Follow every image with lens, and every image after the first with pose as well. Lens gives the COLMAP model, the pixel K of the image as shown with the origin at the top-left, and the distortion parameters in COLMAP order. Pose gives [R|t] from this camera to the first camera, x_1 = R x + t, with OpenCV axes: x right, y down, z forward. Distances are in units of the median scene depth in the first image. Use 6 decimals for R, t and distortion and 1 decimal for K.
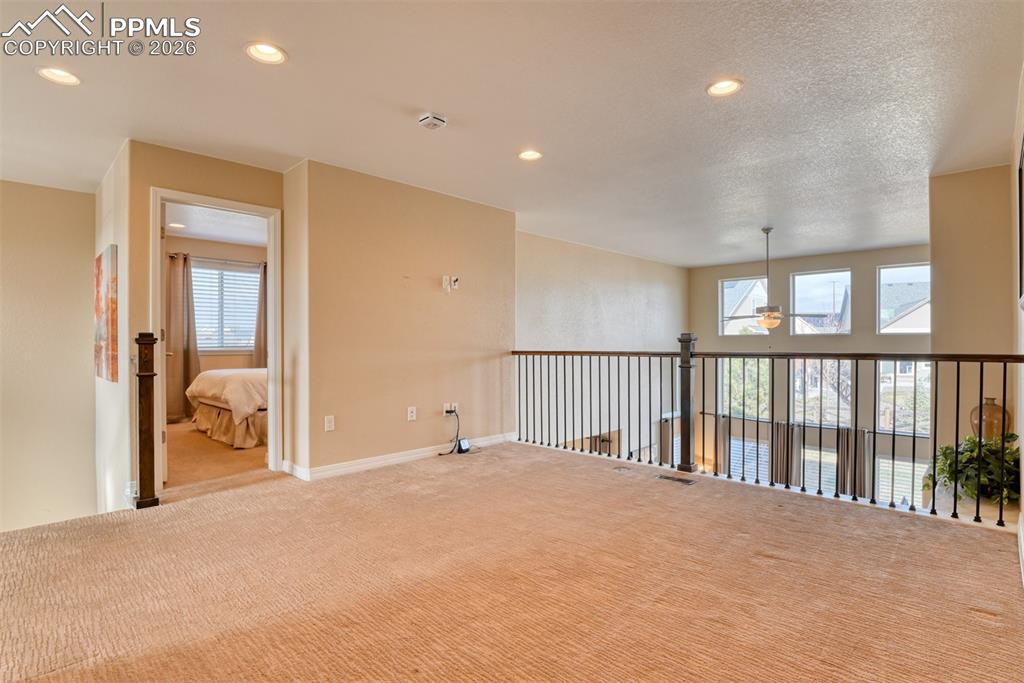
lens RADIAL K [[507.0, 0, 509.7], [0, 507.0, 348.2], [0, 0, 1]] dist [-0.013815, -0.000122]
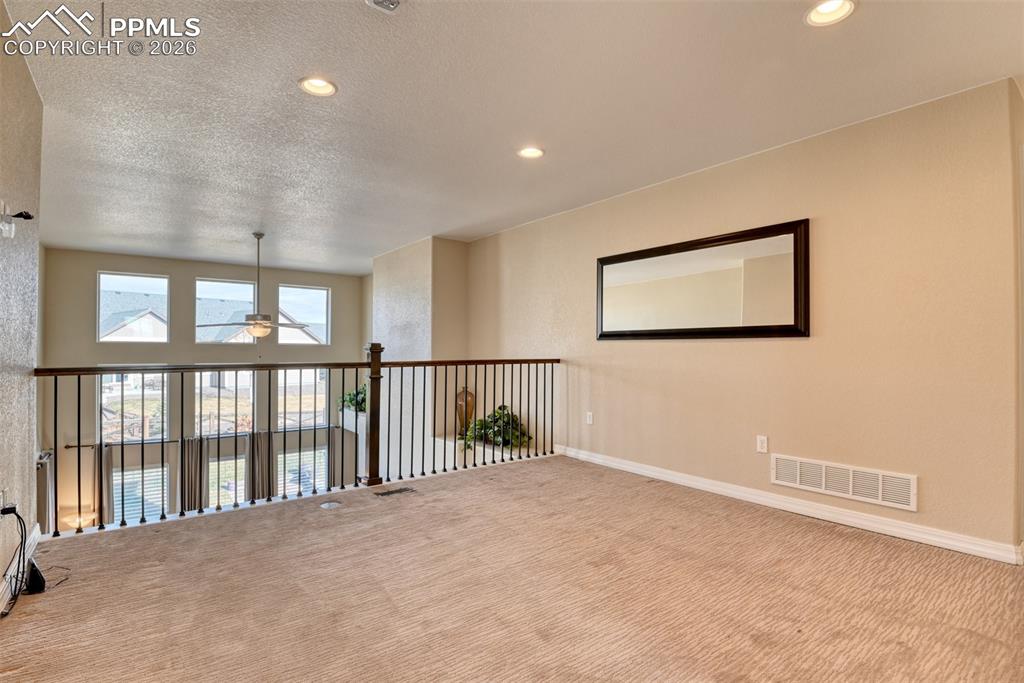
lens RADIAL K [[507.0, 0, 509.7], [0, 507.0, 348.2], [0, 0, 1]] dist [-0.013815, -0.000122]
pose [[0.128391, 0.007606, 0.991694, -0.319335], [0.009121, 0.999919, -0.008850, -0.004465], [-0.991682, 0.010182, 0.128311, 0.335149]]
